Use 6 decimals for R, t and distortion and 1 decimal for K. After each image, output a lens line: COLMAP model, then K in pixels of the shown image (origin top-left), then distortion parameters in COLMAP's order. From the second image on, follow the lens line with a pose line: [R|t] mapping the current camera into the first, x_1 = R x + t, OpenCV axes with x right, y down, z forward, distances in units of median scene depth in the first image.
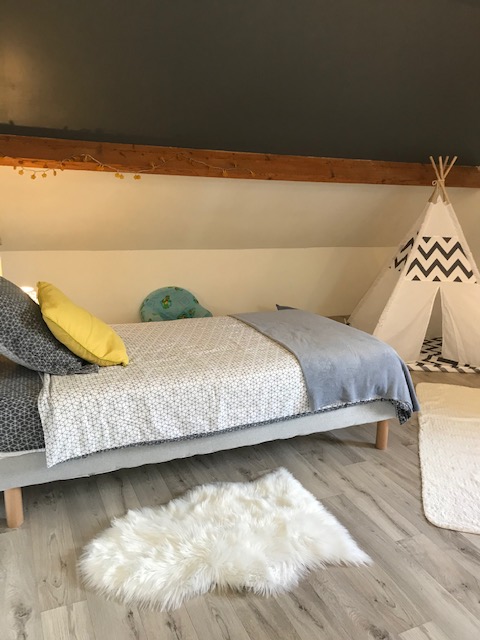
lens RADIAL K [[531.4, 0, 240.0], [0, 531.4, 320.0], [0, 0, 1]] dist [0.040768, -0.050688]
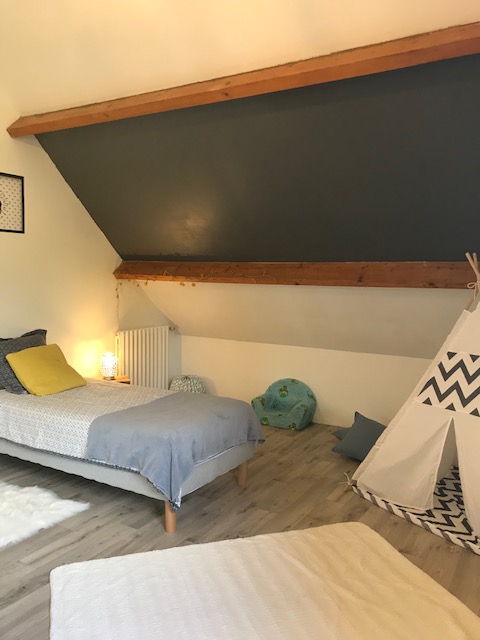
lens RADIAL K [[531.4, 0, 240.0], [0, 531.4, 320.0], [0, 0, 1]] dist [0.040768, -0.050688]
pose [[0.554903, 0.037788, -0.831057, 0.851361], [-0.202426, 0.975077, -0.090825, -0.069130], [0.806912, 0.218627, 0.548722, 0.315959]]
